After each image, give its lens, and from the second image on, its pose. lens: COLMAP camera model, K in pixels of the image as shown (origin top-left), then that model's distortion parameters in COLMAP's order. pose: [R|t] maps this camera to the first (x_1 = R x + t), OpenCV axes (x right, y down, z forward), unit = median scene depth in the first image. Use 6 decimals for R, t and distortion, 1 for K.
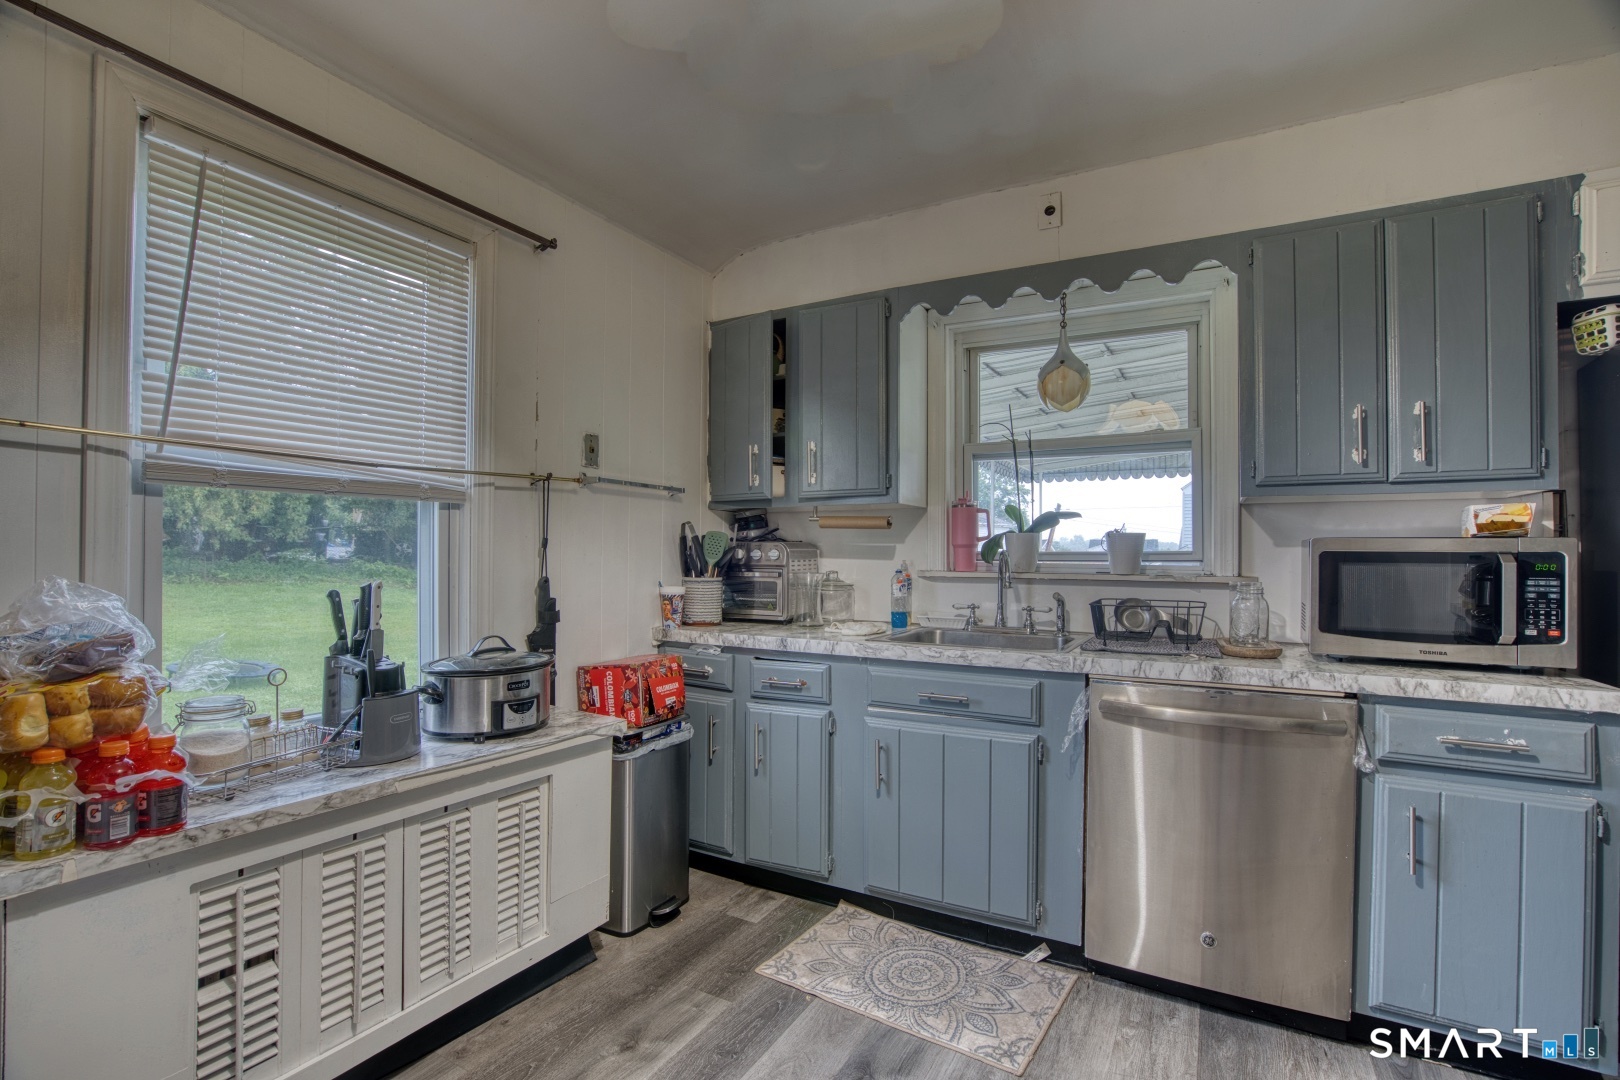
lens RADIAL K [[741.6, 0, 808.8], [0, 741.6, 544.6], [0, 0, 1]] dist [-0.022499, 0.003464]
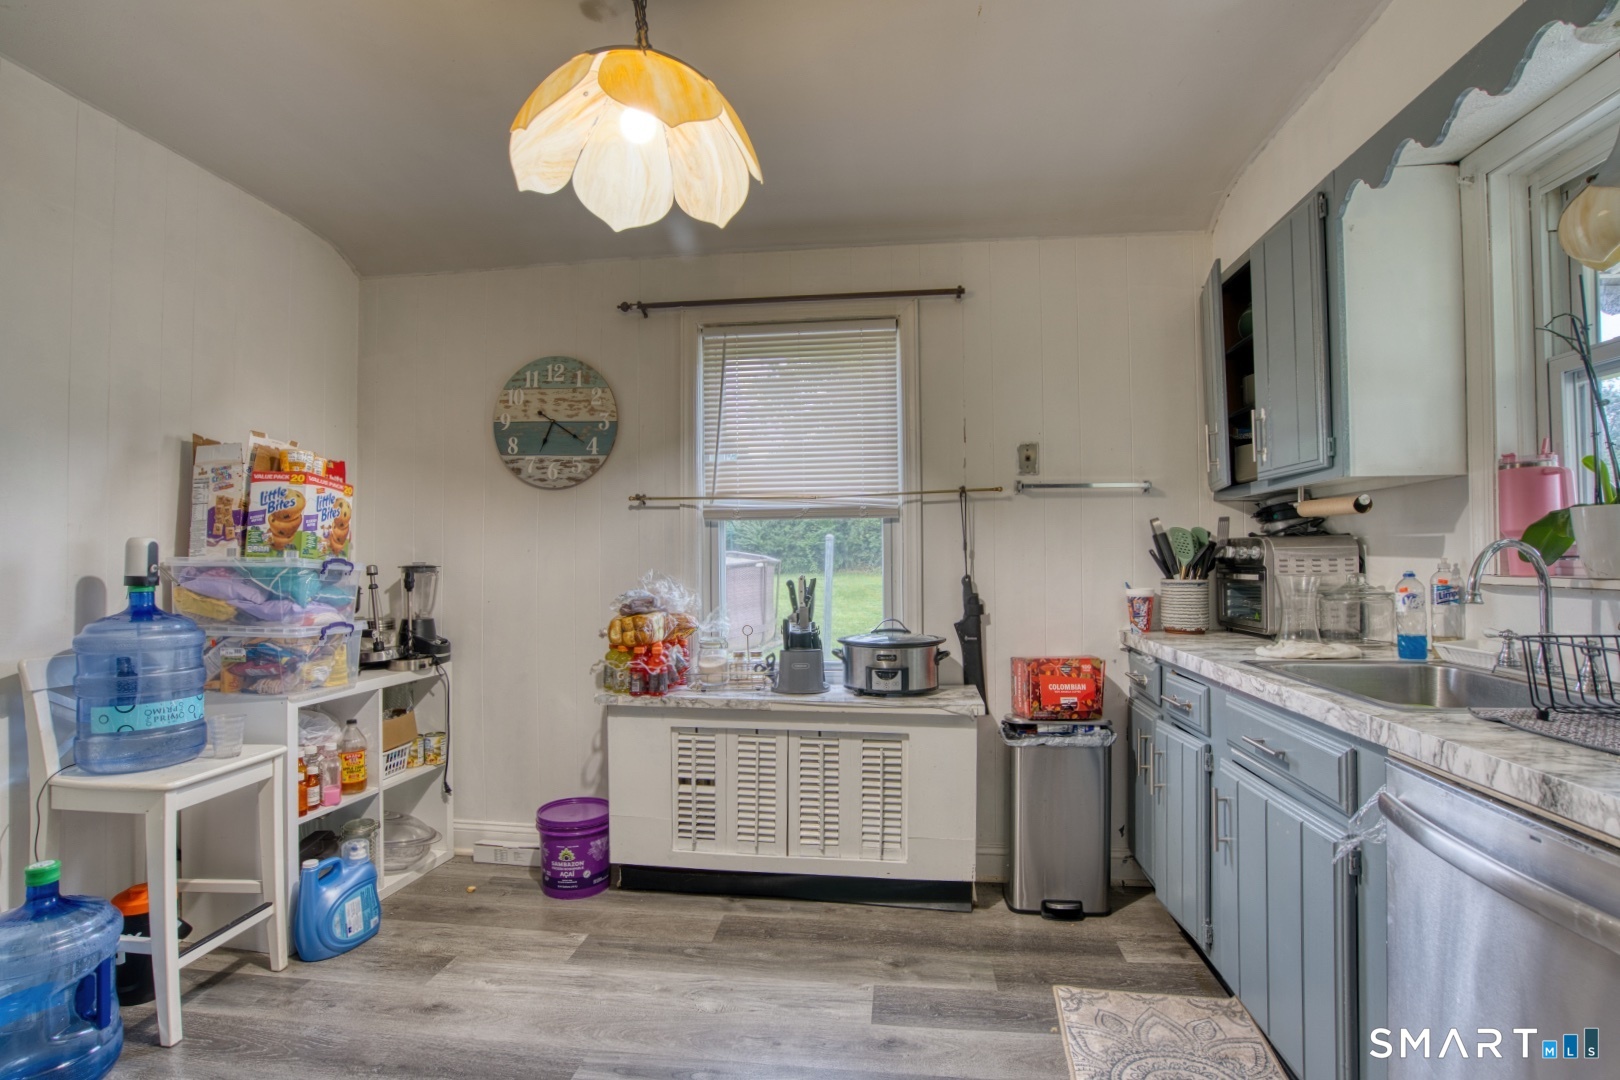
lens RADIAL K [[741.6, 0, 806.7], [0, 741.6, 546.8], [0, 0, 1]] dist [-0.022499, 0.003464]
pose [[0.407526, -0.022343, -0.912920, 0.654576], [0.021161, 0.999663, -0.015020, 0.012212], [0.912949, -0.013197, 0.407861, 0.308855]]
